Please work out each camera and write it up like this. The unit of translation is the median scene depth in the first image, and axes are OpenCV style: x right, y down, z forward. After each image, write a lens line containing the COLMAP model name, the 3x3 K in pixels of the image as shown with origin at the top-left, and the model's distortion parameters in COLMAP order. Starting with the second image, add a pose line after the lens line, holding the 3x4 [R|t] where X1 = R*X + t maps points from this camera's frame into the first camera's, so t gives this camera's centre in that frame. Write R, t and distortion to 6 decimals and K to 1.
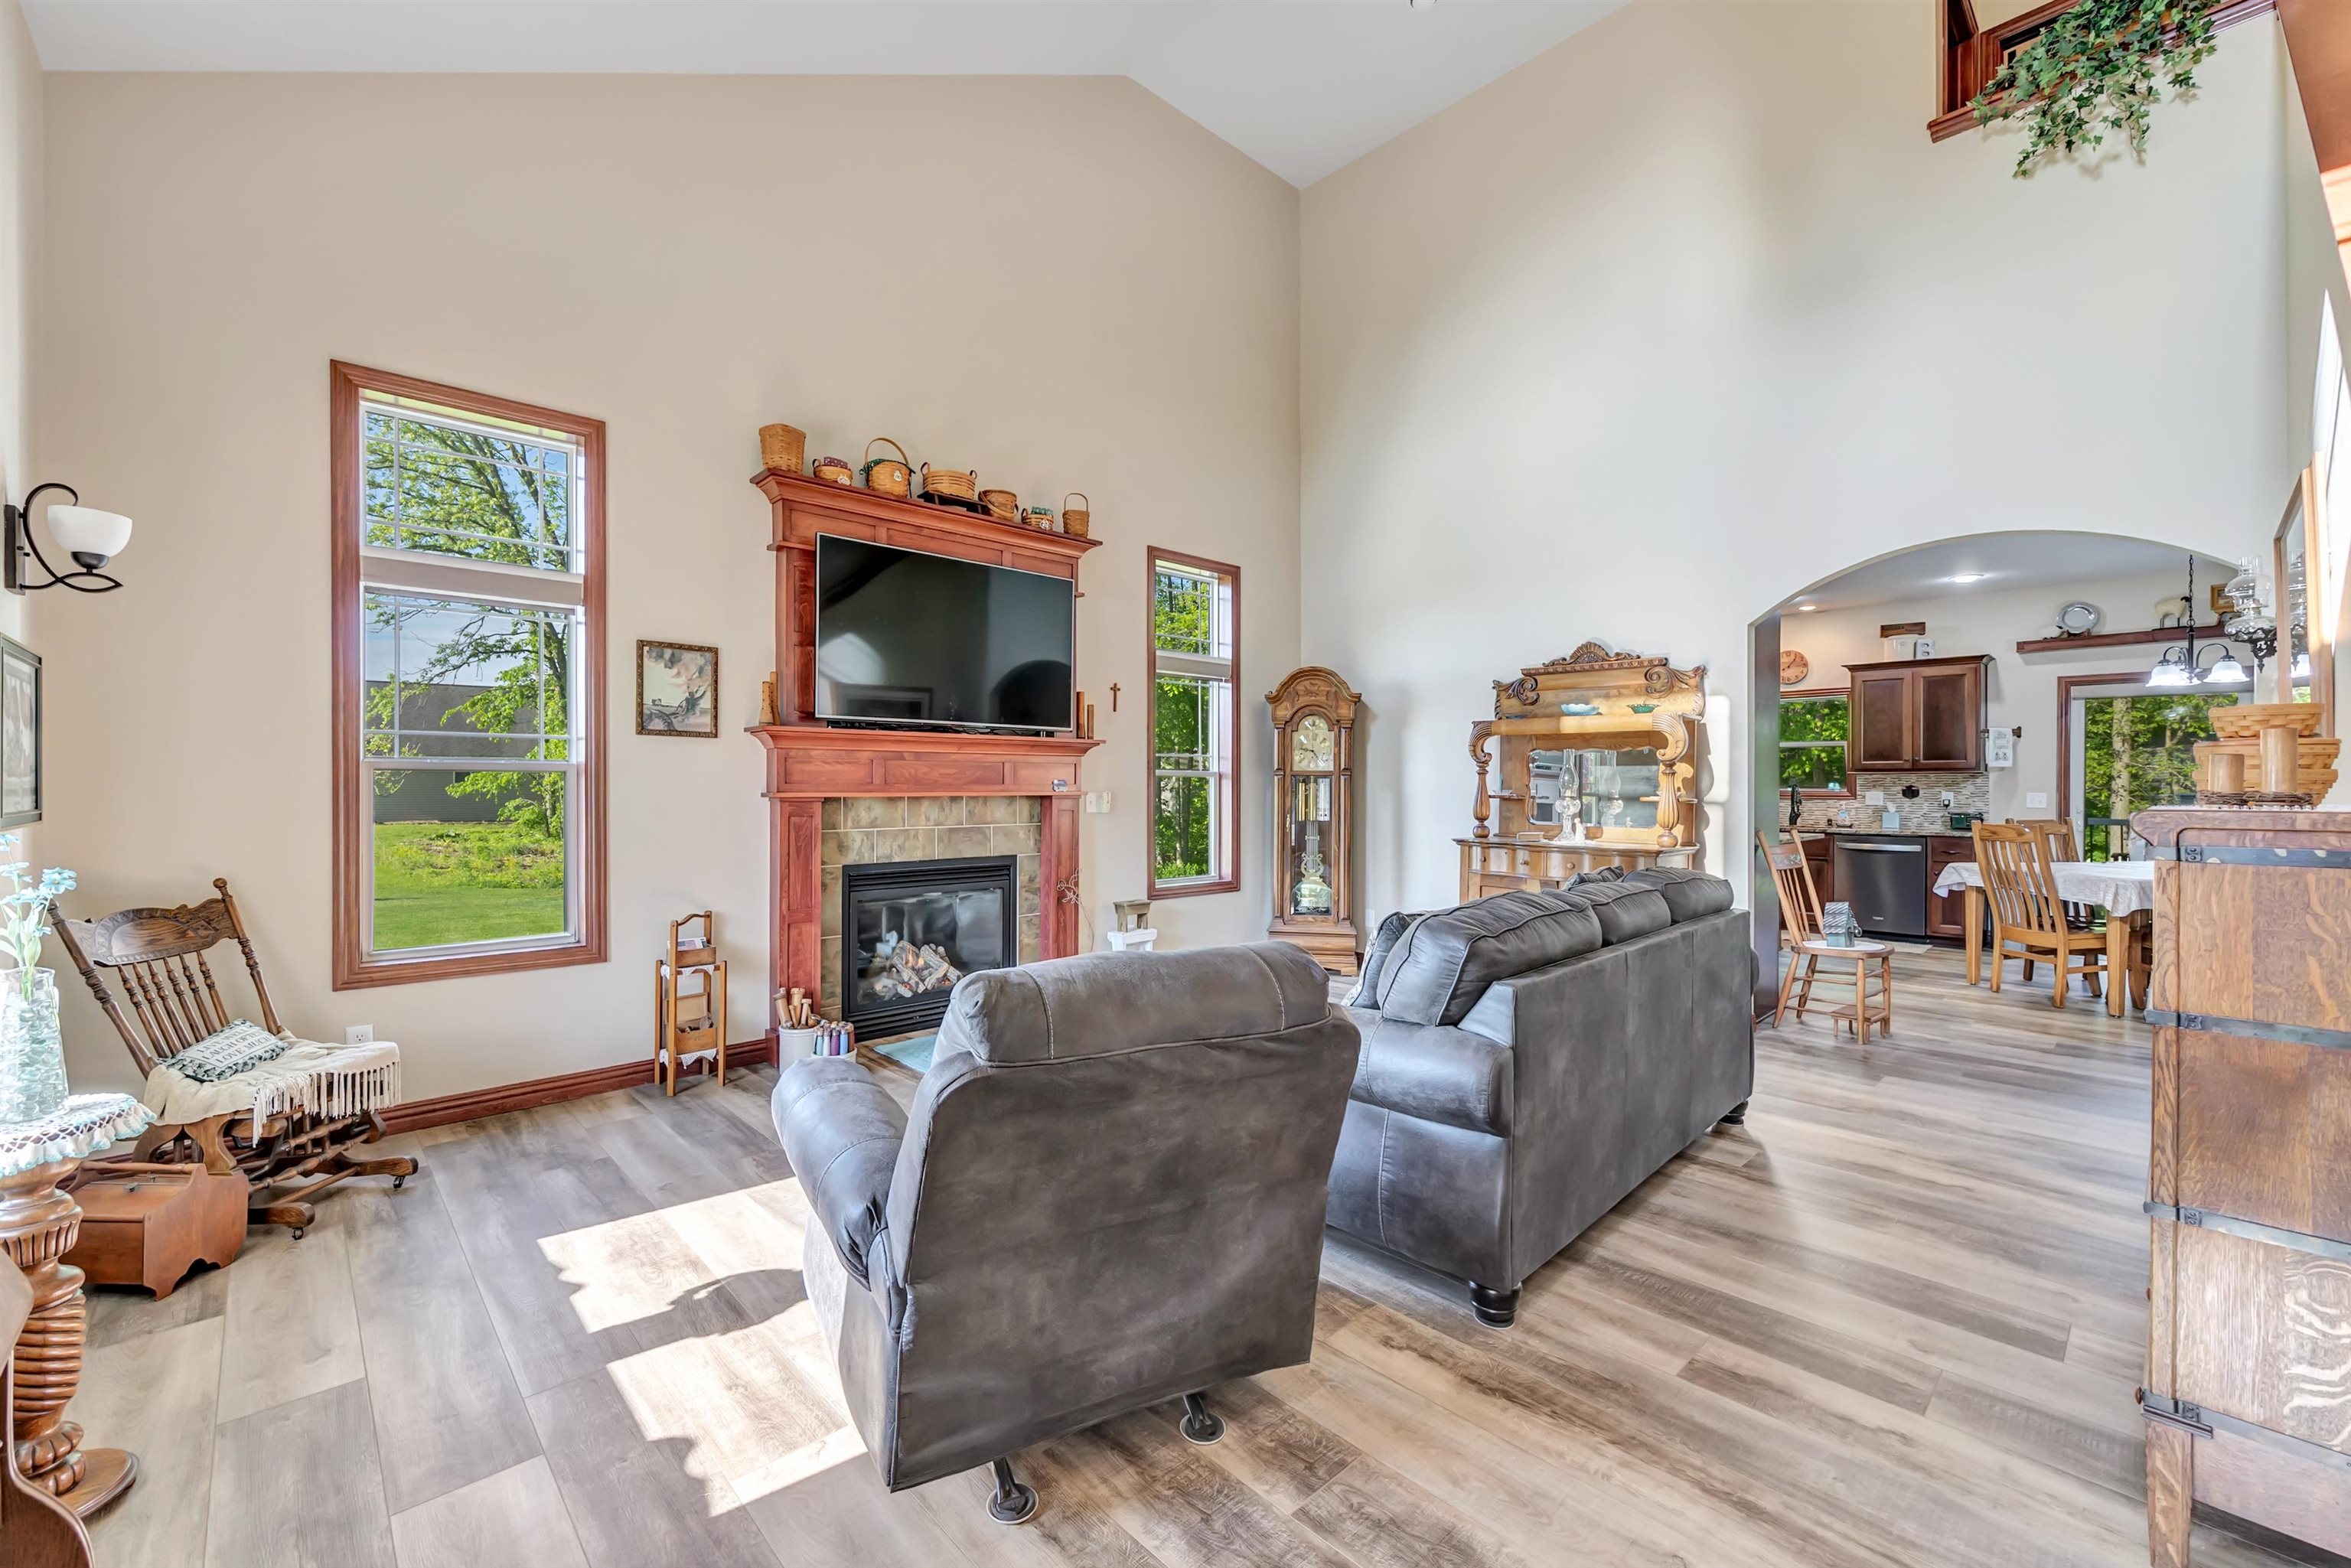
lens RADIAL K [[954.8, 0, 1119.0], [0, 954.8, 786.7], [0, 0, 1]] dist [-0.003286, 0.000052]
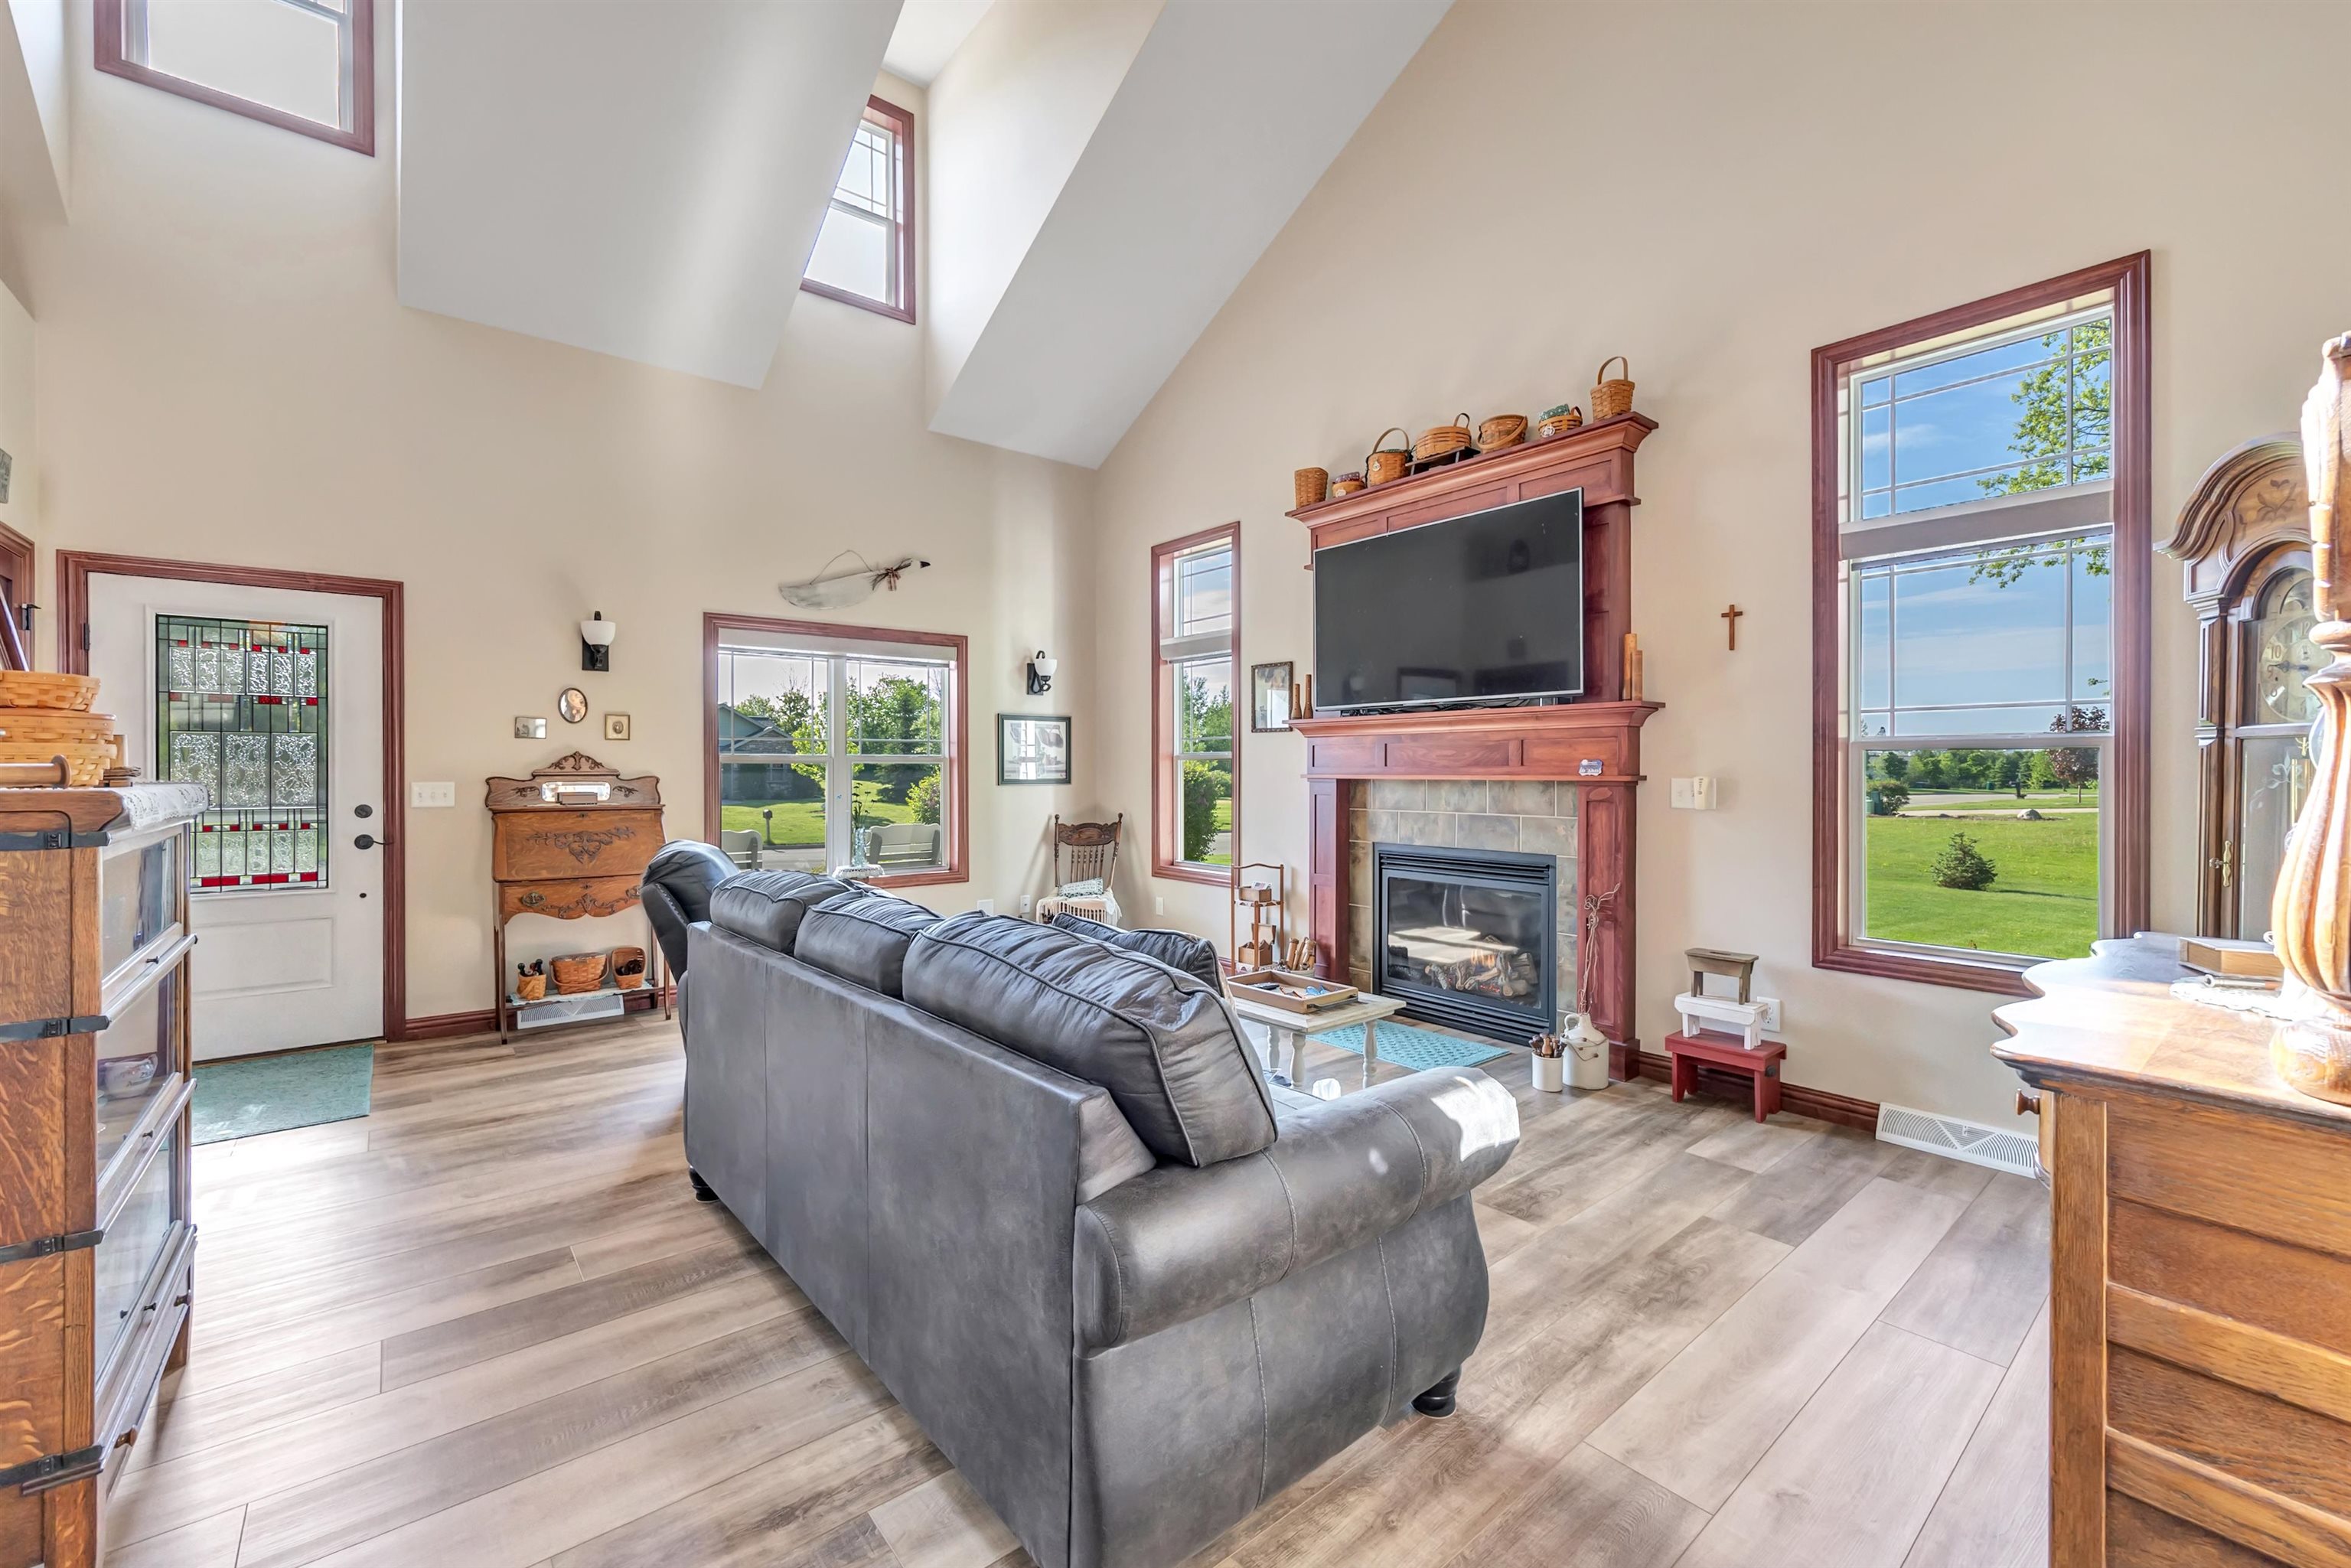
lens RADIAL K [[954.8, 0, 1170.2], [0, 954.8, 774.0], [0, 0, 1]] dist [-0.003286, 0.000052]
pose [[-0.043074, 0.001650, -0.999071, 0.772102], [-0.002763, 0.999995, 0.001770, 0.003632], [0.999068, 0.002837, -0.043069, 0.792847]]
